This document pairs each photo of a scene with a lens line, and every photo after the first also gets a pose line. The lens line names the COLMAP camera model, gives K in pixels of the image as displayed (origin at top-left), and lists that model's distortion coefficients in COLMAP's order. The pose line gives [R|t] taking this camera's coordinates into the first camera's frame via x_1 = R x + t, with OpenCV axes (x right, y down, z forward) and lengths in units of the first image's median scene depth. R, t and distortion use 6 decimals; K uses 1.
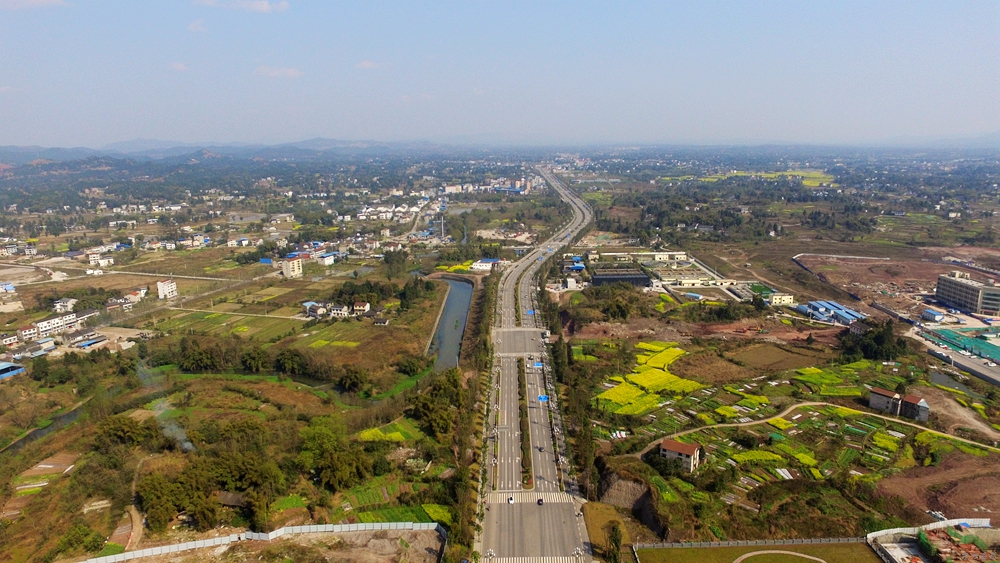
lens RADIAL K [[670.2, 0, 500.0], [0, 670.2, 281.5], [0, 0, 1]] dist [-0.130402, 0.098064]
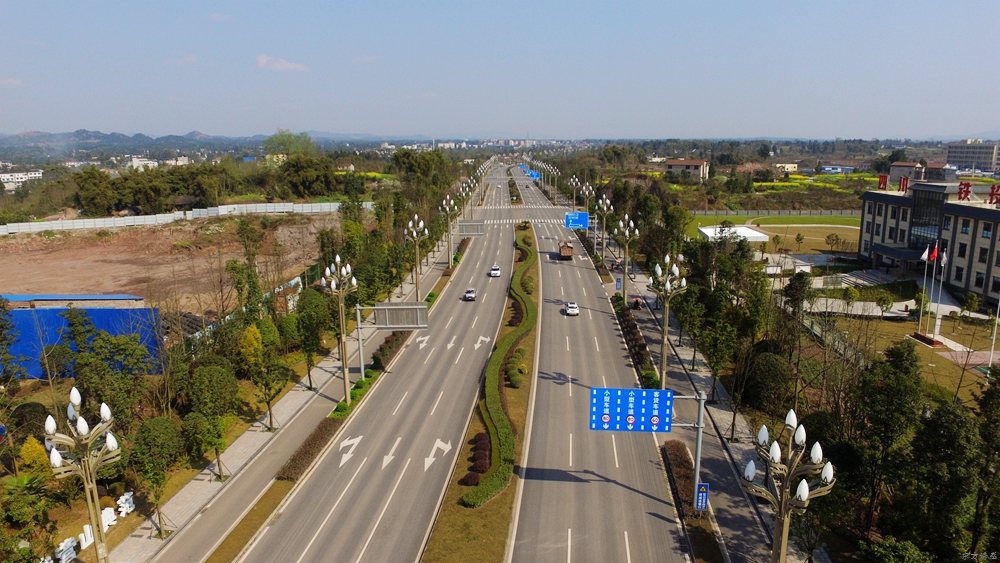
lens RADIAL K [[670.2, 0, 500.0], [0, 670.2, 281.5], [0, 0, 1]] dist [-0.130402, 0.098064]
pose [[0.999955, 0.003871, 0.008609, 0.005425], [-0.003839, 0.999986, -0.003684, 0.198798], [-0.008624, 0.003651, 0.999956, 0.049708]]
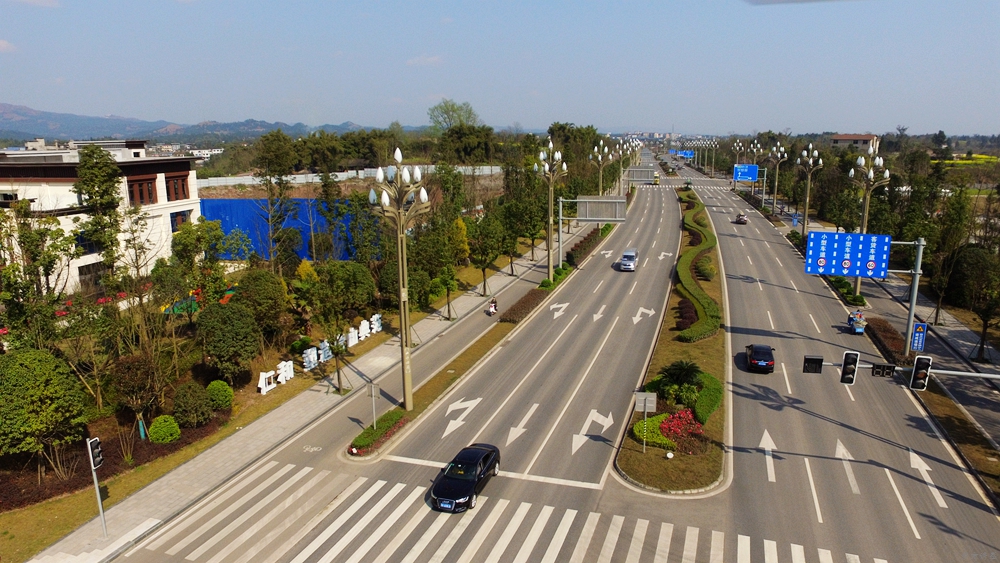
lens RADIAL K [[670.2, 0, 500.0], [0, 670.2, 281.5], [0, 0, 1]] dist [-0.130402, 0.098064]
pose [[0.980181, 0.053890, -0.190634, -0.004109], [-0.053005, 0.998547, 0.009742, 0.216578], [0.190882, 0.000556, 0.981613, 0.041134]]
